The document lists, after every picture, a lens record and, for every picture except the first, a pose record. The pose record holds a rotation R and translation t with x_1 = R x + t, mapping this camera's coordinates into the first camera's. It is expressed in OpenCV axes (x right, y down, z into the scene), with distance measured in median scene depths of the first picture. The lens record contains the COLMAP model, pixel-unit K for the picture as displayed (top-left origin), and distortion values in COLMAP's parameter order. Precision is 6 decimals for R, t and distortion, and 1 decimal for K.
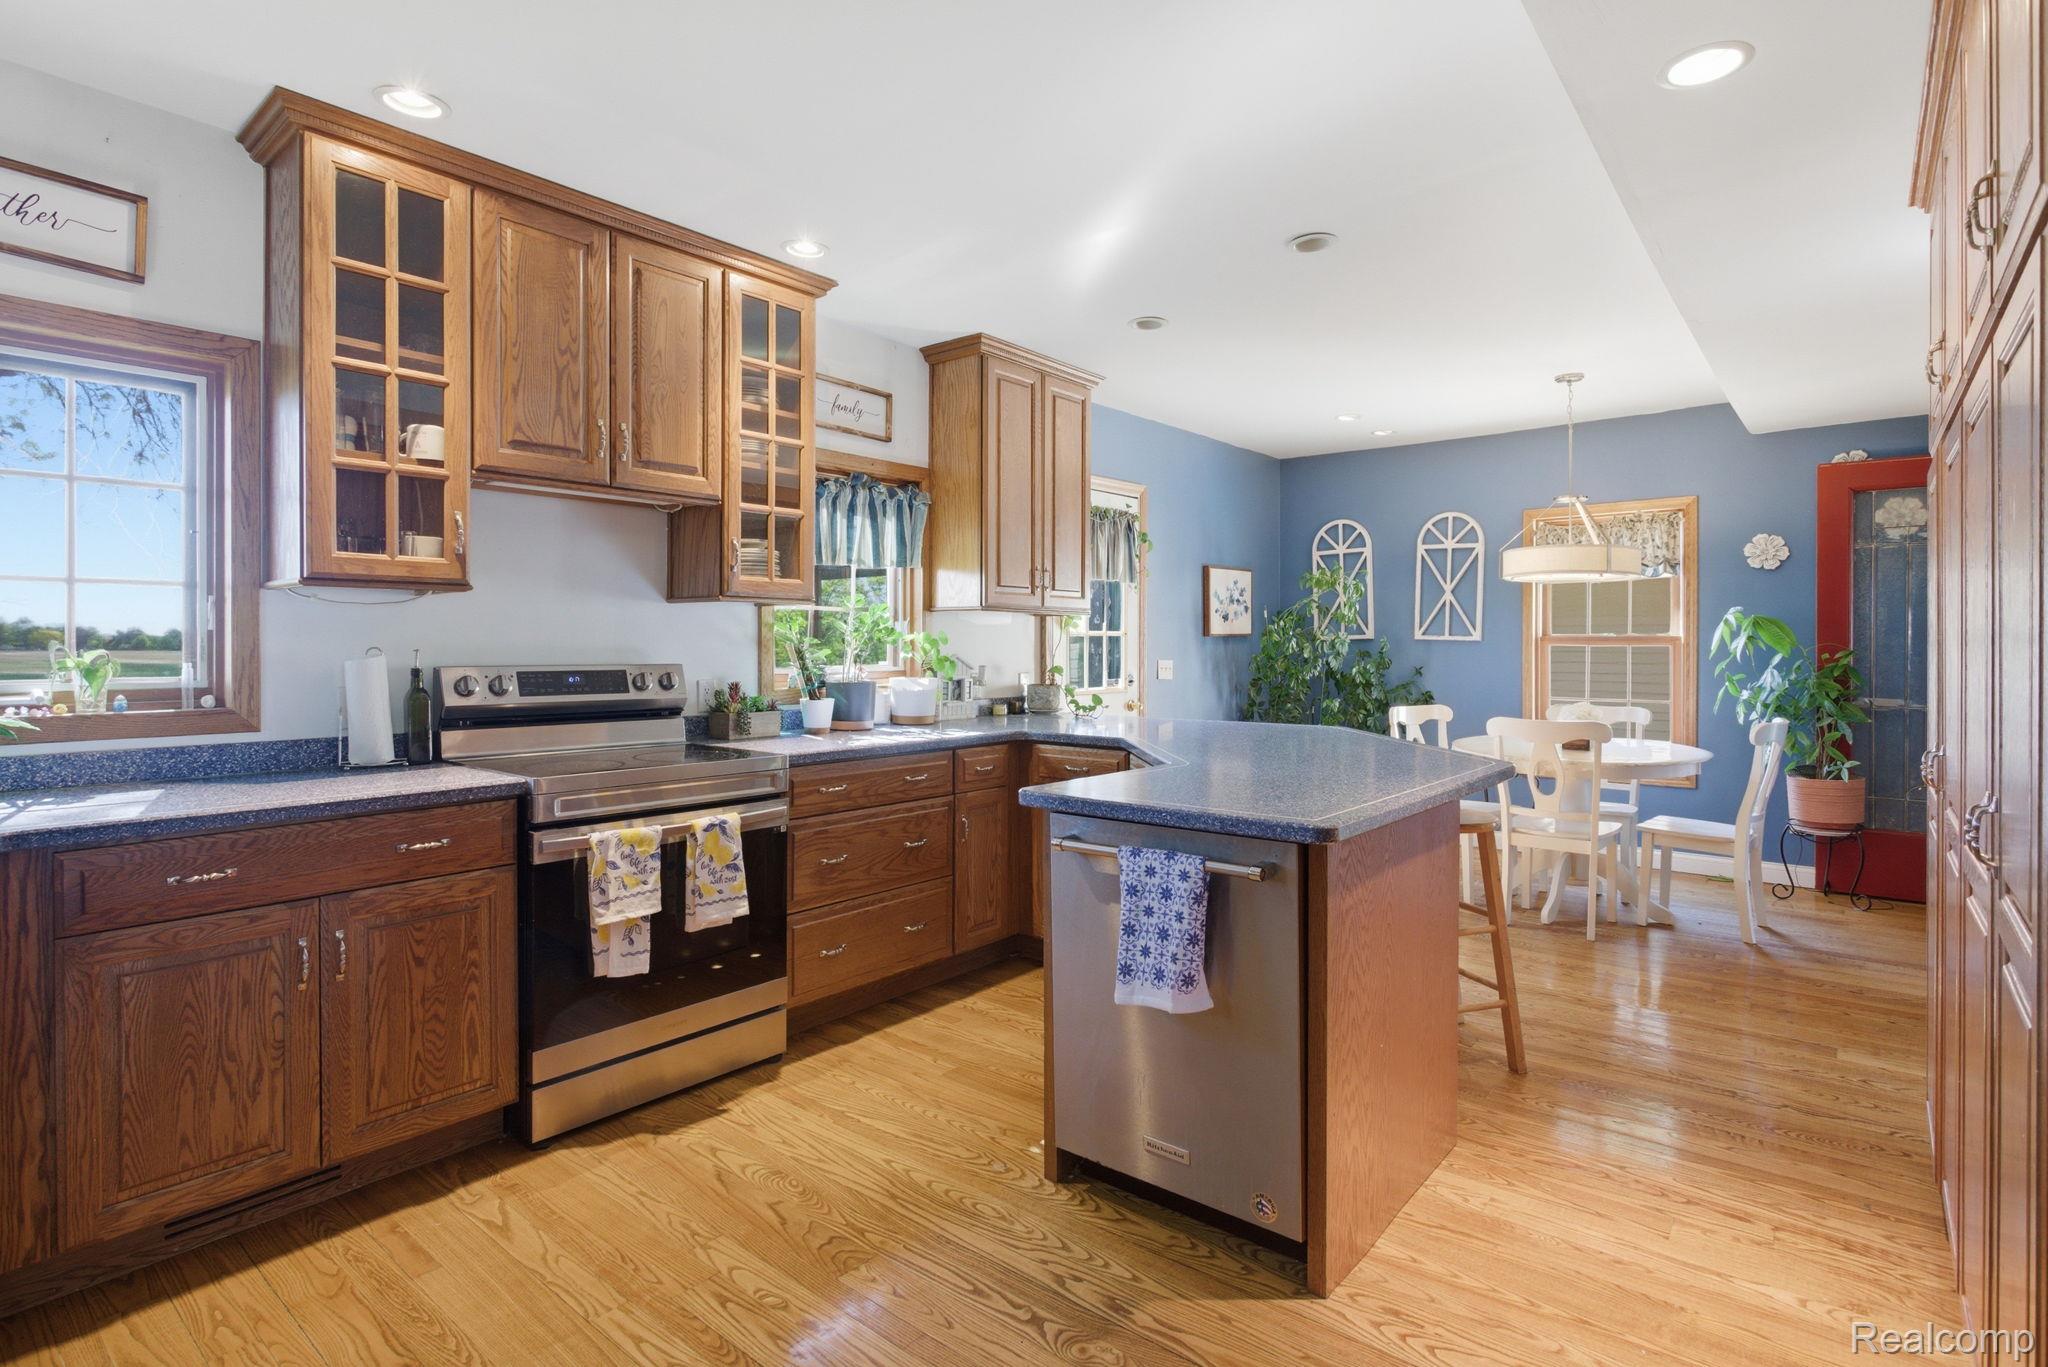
lens RADIAL K [[1010.1, 0, 1064.9], [0, 1010.1, 655.2], [0, 0, 1]] dist [-0.014742, 0.003993]
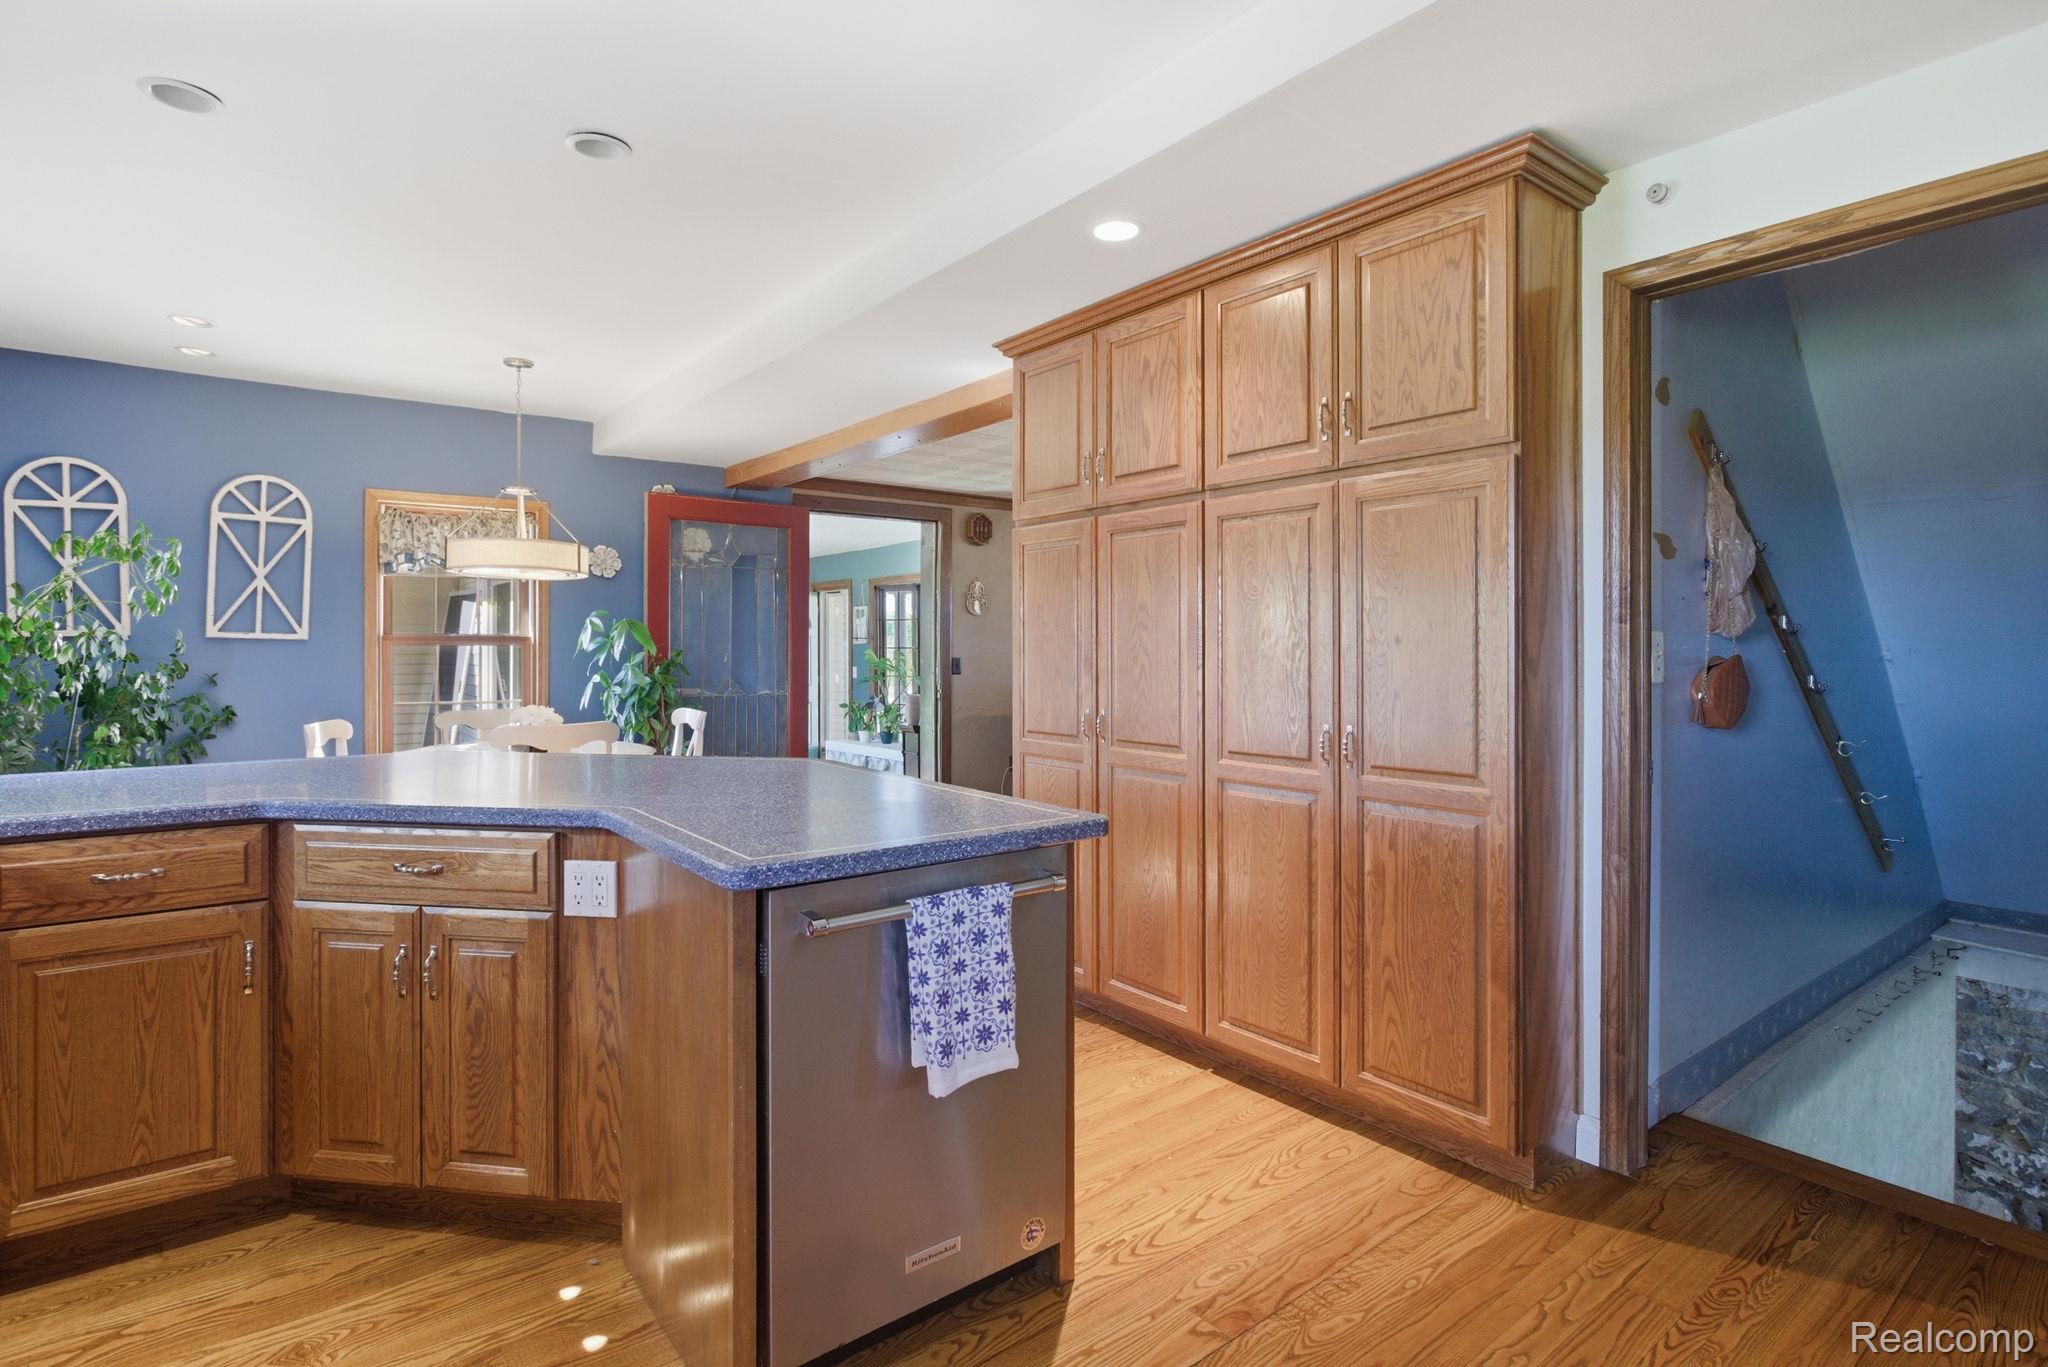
lens RADIAL K [[1010.1, 0, 999.6], [0, 1010.1, 646.9], [0, 0, 1]] dist [-0.014742, 0.003993]
pose [[0.233963, 0.000946, 0.972245, -0.485176], [0.007683, 0.999967, -0.002822, -0.003699], [-0.972215, 0.008130, 0.233948, 0.526789]]
